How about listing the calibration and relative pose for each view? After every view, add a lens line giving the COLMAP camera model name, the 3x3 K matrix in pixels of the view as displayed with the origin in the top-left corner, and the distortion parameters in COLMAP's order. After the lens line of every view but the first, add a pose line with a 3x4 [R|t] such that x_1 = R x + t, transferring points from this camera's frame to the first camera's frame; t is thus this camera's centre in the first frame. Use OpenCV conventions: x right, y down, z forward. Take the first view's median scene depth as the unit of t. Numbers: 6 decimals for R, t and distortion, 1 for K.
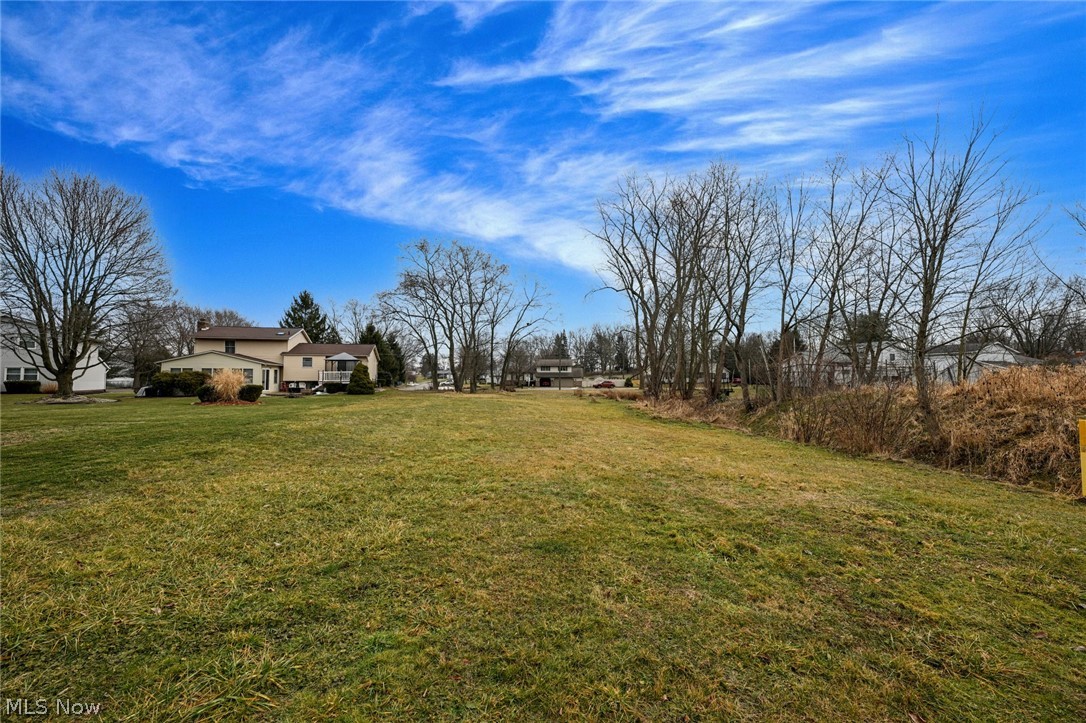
lens RADIAL K [[426.4, 0, 541.3], [0, 426.4, 363.0], [0, 0, 1]] dist [0.000031, -0.000006]
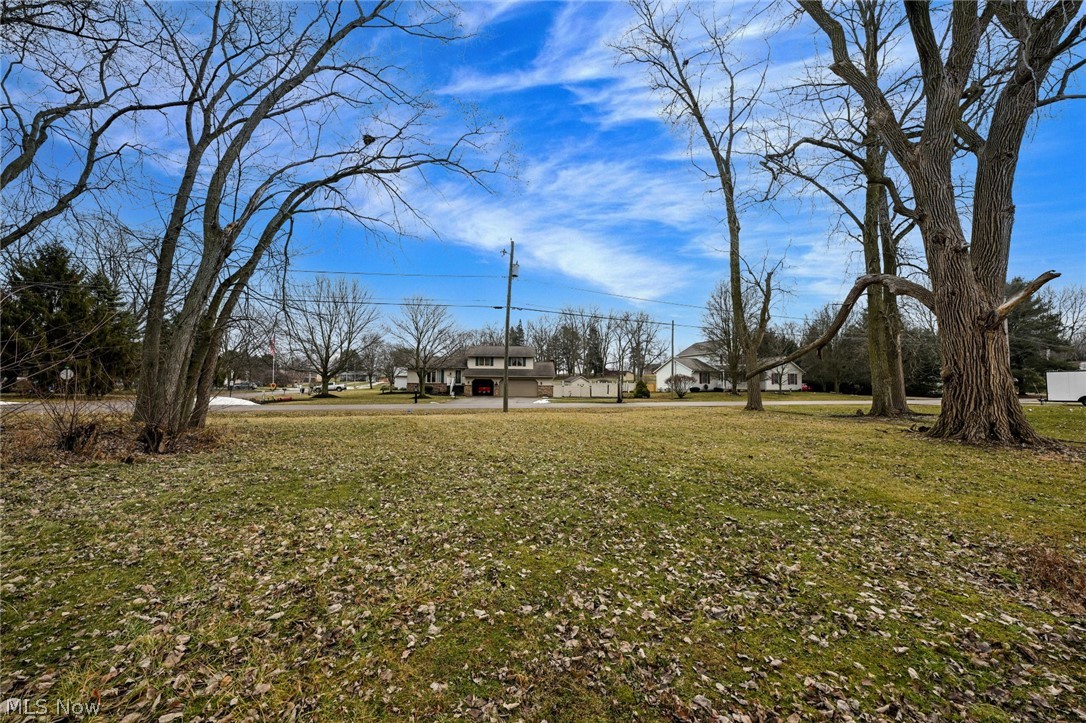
lens RADIAL K [[432.8, 0, 541.8], [0, 432.8, 360.7], [0, 0, 1]] dist [0.000028, -0.000106]
pose [[0.994564, 0.012893, 0.103321, 0.047374], [-0.011025, 0.999766, -0.018623, 0.039721], [-0.103537, 0.017383, 0.994474, 0.860921]]
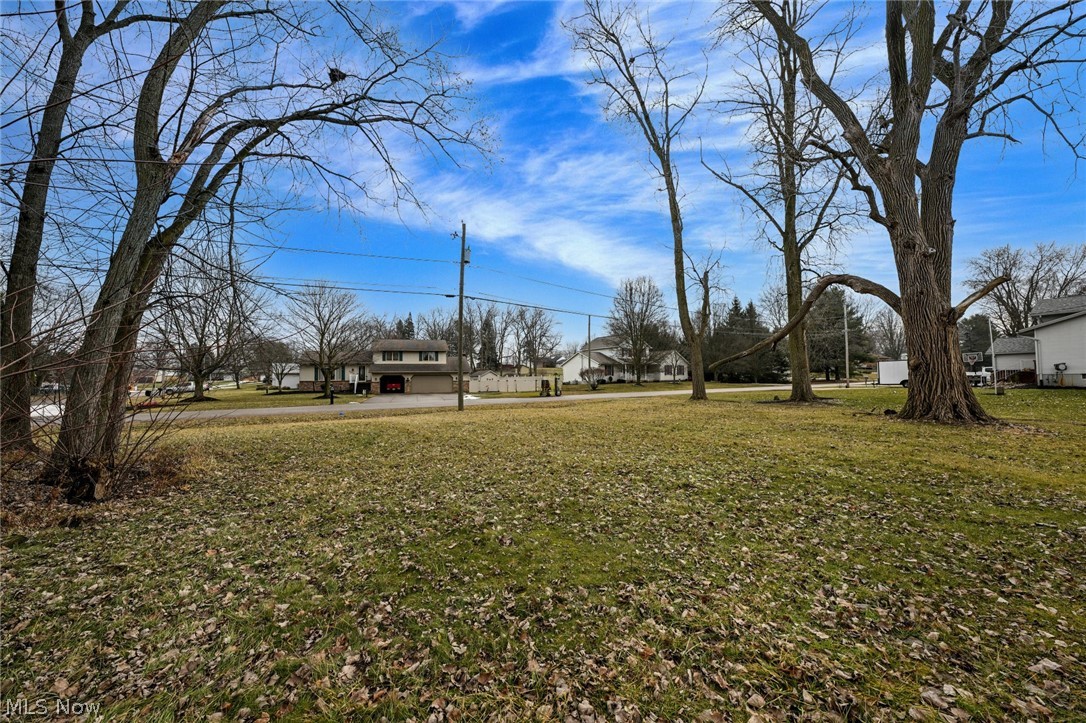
lens RADIAL K [[426.4, 0, 541.3], [0, 426.4, 363.0], [0, 0, 1]] dist [0.000031, -0.000006]
pose [[0.930784, 0.000831, 0.365569, -0.018965], [-0.000300, 0.999999, -0.001510, 0.040459], [-0.365570, 0.001296, 0.930783, 0.906902]]
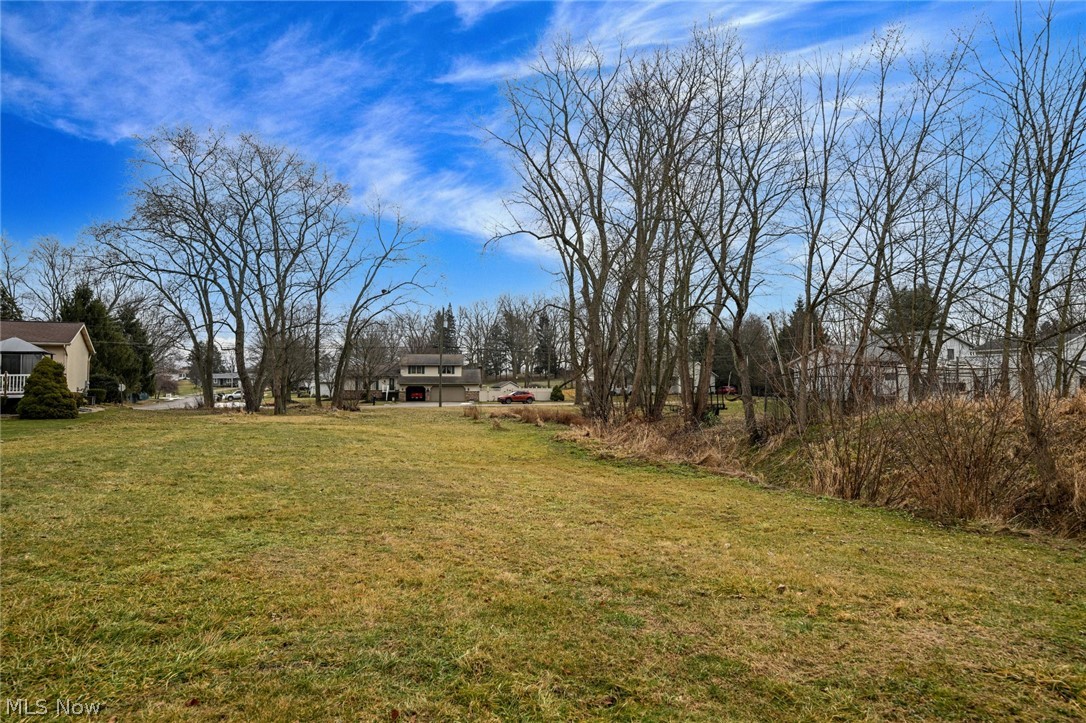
lens RADIAL K [[715.9, 0, 543.0], [0, 715.9, 361.5], [0, 0, 1]] dist [0.001416, 0.000049]
pose [[0.983473, 0.004875, 0.180987, 0.005725], [-0.005050, 0.999987, 0.000508, 0.000549], [-0.180982, -0.001414, 0.983485, 0.028272]]
